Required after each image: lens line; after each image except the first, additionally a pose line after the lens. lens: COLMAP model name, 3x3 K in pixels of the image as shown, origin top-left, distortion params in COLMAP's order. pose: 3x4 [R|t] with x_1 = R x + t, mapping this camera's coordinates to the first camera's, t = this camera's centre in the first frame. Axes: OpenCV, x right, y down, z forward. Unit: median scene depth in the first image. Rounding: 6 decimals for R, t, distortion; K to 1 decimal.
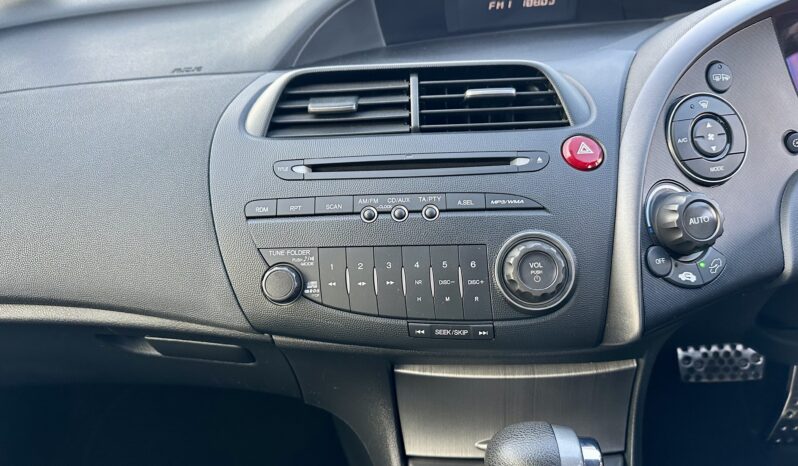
lens RADIAL K [[563.0, 0, 403.6], [0, 563.0, 232.3], [0, 0, 1]] dist [0.051521, -0.086878]
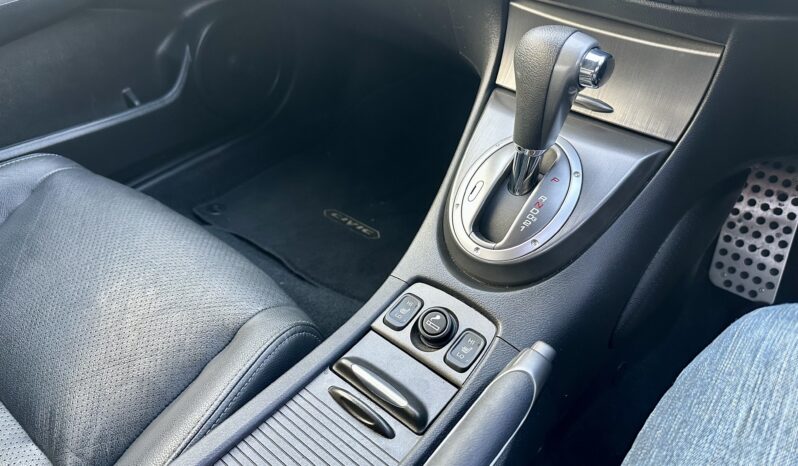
lens RADIAL K [[563.0, 0, 402.5], [0, 563.0, 231.2], [0, 0, 1]] dist [0.051521, -0.086878]
pose [[0.776674, 0.437668, -0.453017, 0.593565], [-0.330282, 0.895352, 0.298763, 0.420989], [0.536368, -0.082418, 0.839950, -0.166181]]
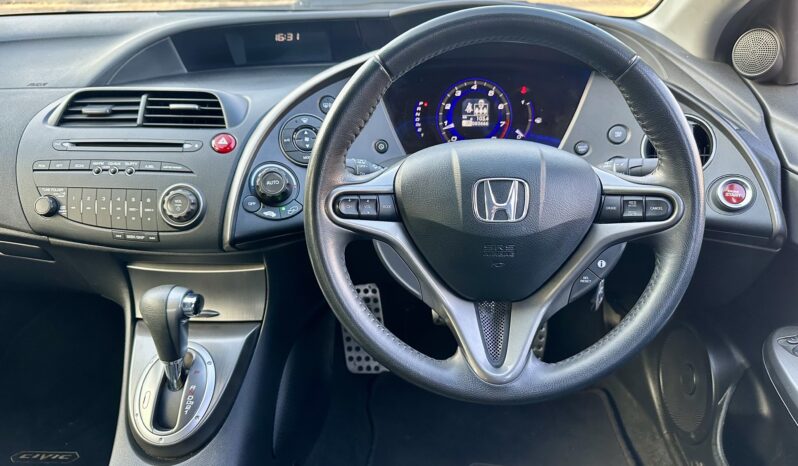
lens RADIAL K [[563.0, 0, 412.5], [0, 563.0, 242.5], [0, 0, 1]] dist [0.051521, -0.086878]
pose [[0.998711, 0.050628, -0.003734, 0.916477], [-0.050624, 0.998717, 0.001242, 0.136967], [0.003792, -0.001051, 0.999992, -0.772864]]
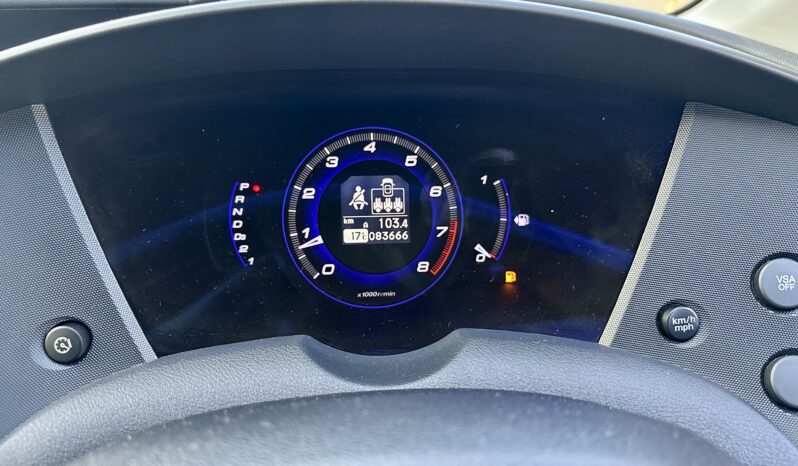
lens RADIAL K [[563.0, 0, 405.4], [0, 563.0, 231.0], [0, 0, 1]] dist [0.051521, -0.086878]
pose [[0.993666, 0.015323, 0.111322, 1.070017], [-0.003732, 0.994613, -0.103593, -0.234951], [-0.112310, 0.102521, 0.988370, 0.491732]]
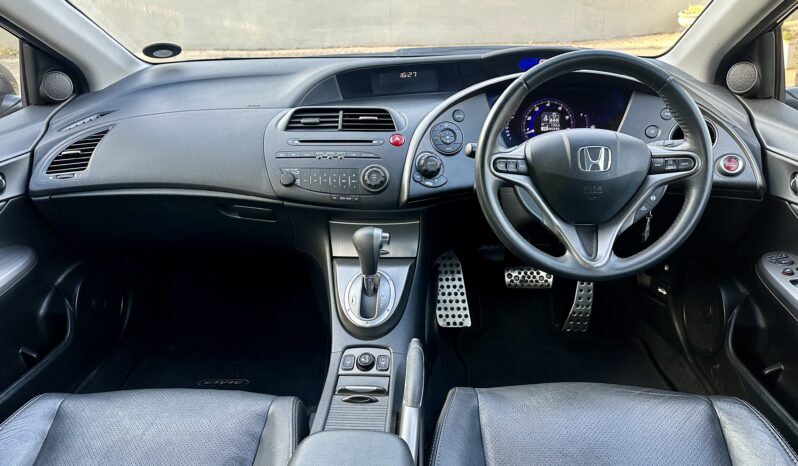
lens RADIAL K [[563.0, 0, 400.7], [0, 563.0, 241.6], [0, 0, 1]] dist [0.051521, -0.086878]
pose [[0.998668, 0.041440, -0.030726, 0.430811], [-0.043463, 0.996711, -0.068402, 0.538638], [0.027790, 0.069646, 0.997185, -1.706605]]
